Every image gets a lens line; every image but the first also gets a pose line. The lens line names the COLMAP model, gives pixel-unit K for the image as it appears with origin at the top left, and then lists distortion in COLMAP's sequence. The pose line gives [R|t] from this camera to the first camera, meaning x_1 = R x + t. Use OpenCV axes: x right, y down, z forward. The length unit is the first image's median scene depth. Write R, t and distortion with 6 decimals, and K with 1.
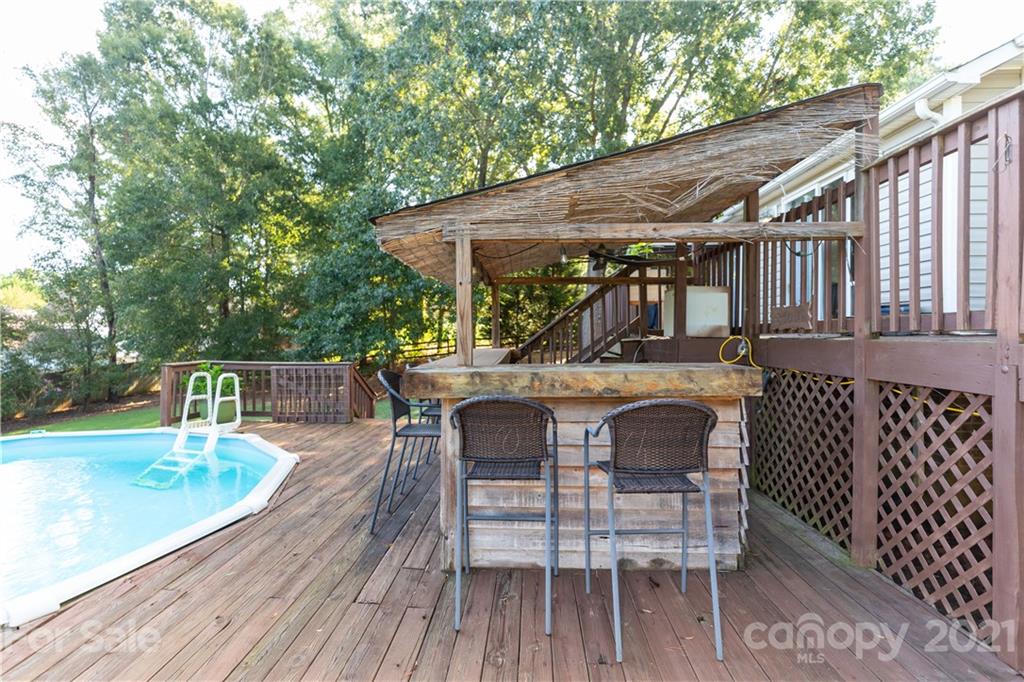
lens RADIAL K [[498.8, 0, 505.7], [0, 498.8, 331.1], [0, 0, 1]] dist [-0.002181, -0.000130]
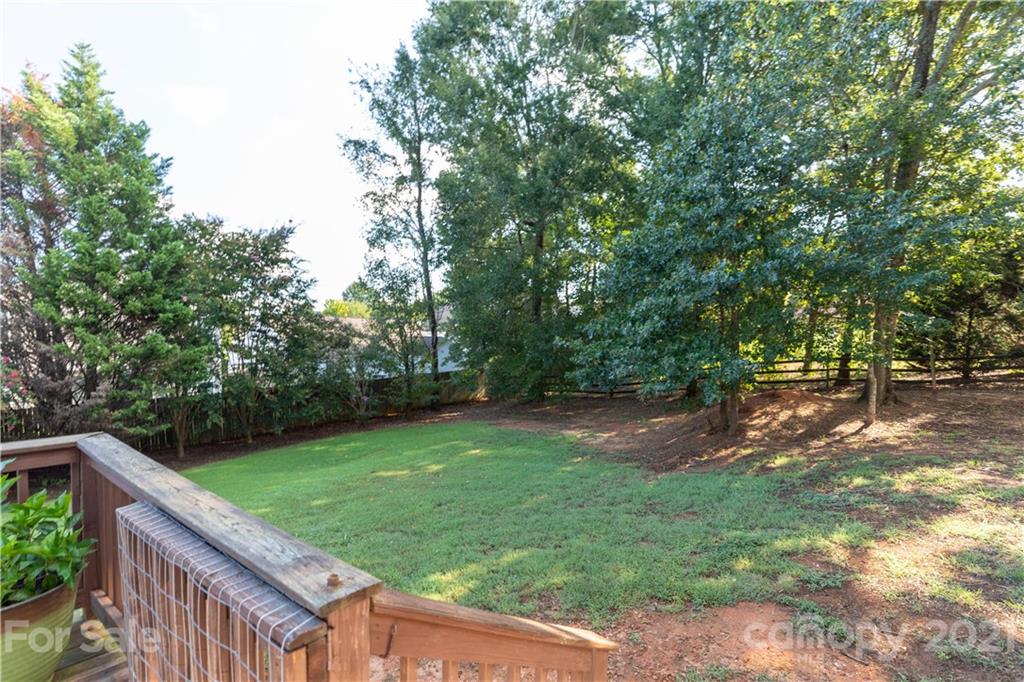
lens RADIAL K [[509.9, 0, 513.1], [0, 509.9, 356.3], [0, 0, 1]] dist [0.001082, 0.000080]
pose [[0.800772, 0.030999, -0.598166, -0.073704], [-0.013891, 0.999352, 0.033194, -0.002228], [0.598808, -0.018271, 0.800684, 0.349731]]
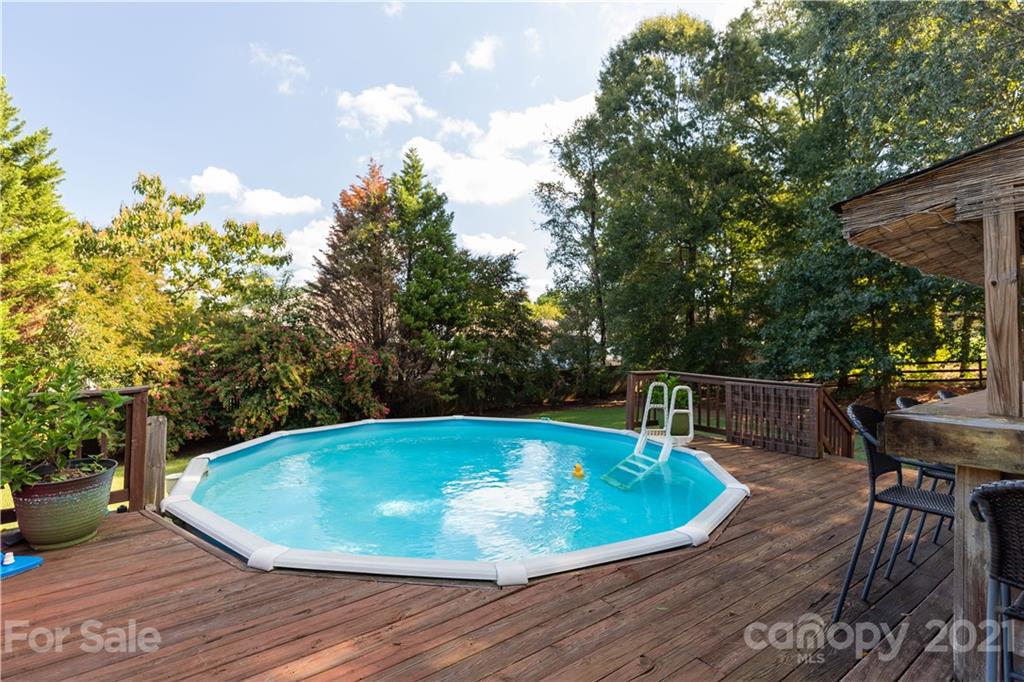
lens RADIAL K [[516.4, 0, 512.6], [0, 516.4, 316.2], [0, 0, 1]] dist [-0.003028, 0.000277]
pose [[0.657356, -0.012365, -0.753479, -0.000105], [-0.022667, 0.999089, -0.036171, -0.003212], [0.753240, 0.040856, 0.656476, 0.022489]]
